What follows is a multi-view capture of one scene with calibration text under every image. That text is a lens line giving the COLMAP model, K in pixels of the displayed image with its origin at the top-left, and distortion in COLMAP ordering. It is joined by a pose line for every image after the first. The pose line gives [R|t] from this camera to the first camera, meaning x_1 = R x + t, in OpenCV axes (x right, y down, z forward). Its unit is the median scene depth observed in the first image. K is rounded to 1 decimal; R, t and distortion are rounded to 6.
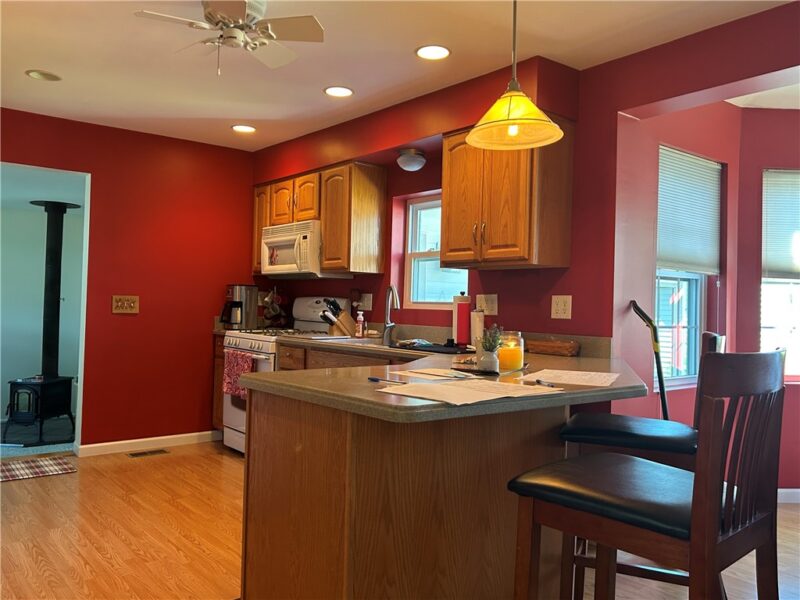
lens RADIAL K [[662.2, 0, 400.6], [0, 662.2, 286.6], [0, 0, 1]] dist [0.054628, -0.013397]
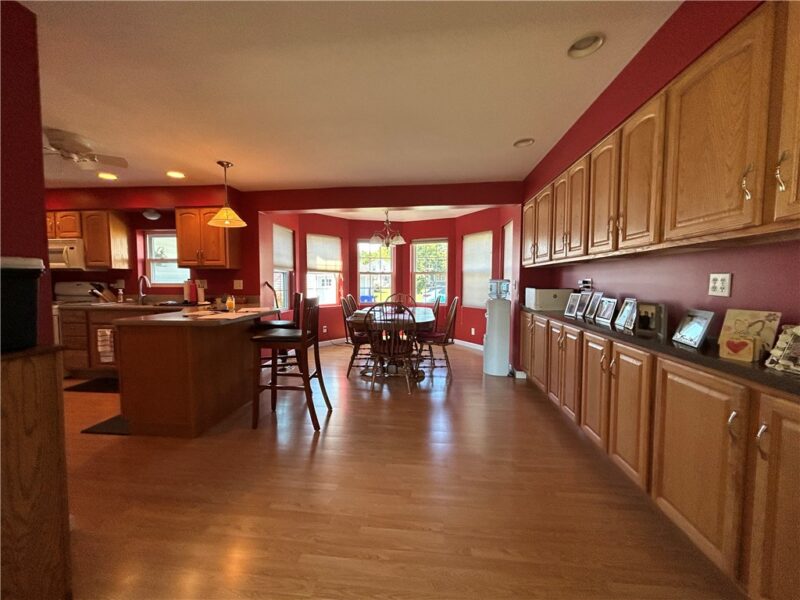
lens RADIAL K [[324.2, 0, 400.0], [0, 324.2, 300.0], [0, 0, 1]] dist [0.001014, 0.000385]
pose [[0.704021, -0.065784, 0.707126, -0.179511], [-0.003610, 0.995356, 0.096192, -0.028206], [-0.710170, -0.070273, 0.700514, -0.275934]]
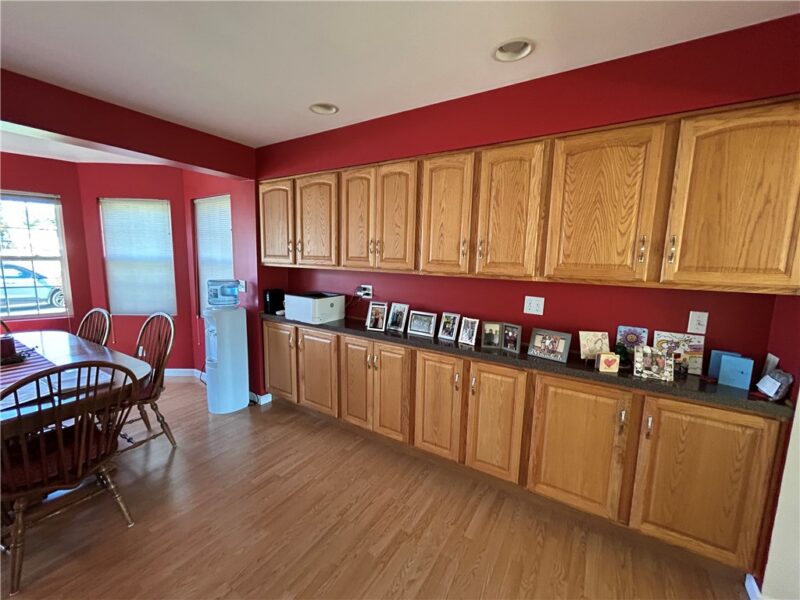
lens RADIAL K [[324.2, 0, 400.0], [0, 324.2, 300.0], [0, 0, 1]] dist [0.001014, 0.000385]
pose [[-0.325734, -0.156891, 0.932353, -0.041455], [-0.058454, 0.987591, 0.145764, -0.081951], [-0.943653, -0.007019, -0.330863, 0.100883]]
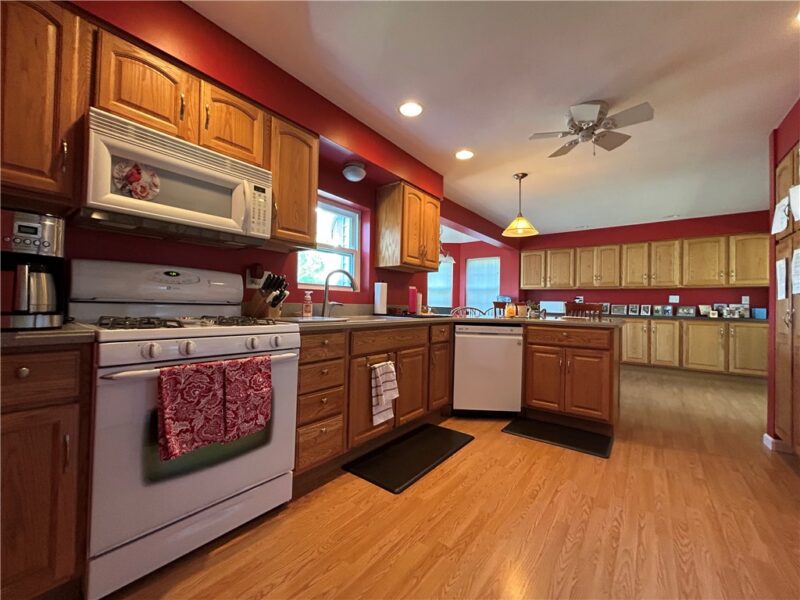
lens RADIAL K [[321.1, 0, 400.0], [0, 321.1, 300.0], [0, 0, 1]] dist [0.001423, 0.000272]
pose [[-0.230967, -0.015151, 0.972844, -0.636995], [-0.052036, 0.998640, 0.003198, 0.047775], [-0.971569, -0.049884, -0.231442, 1.105618]]
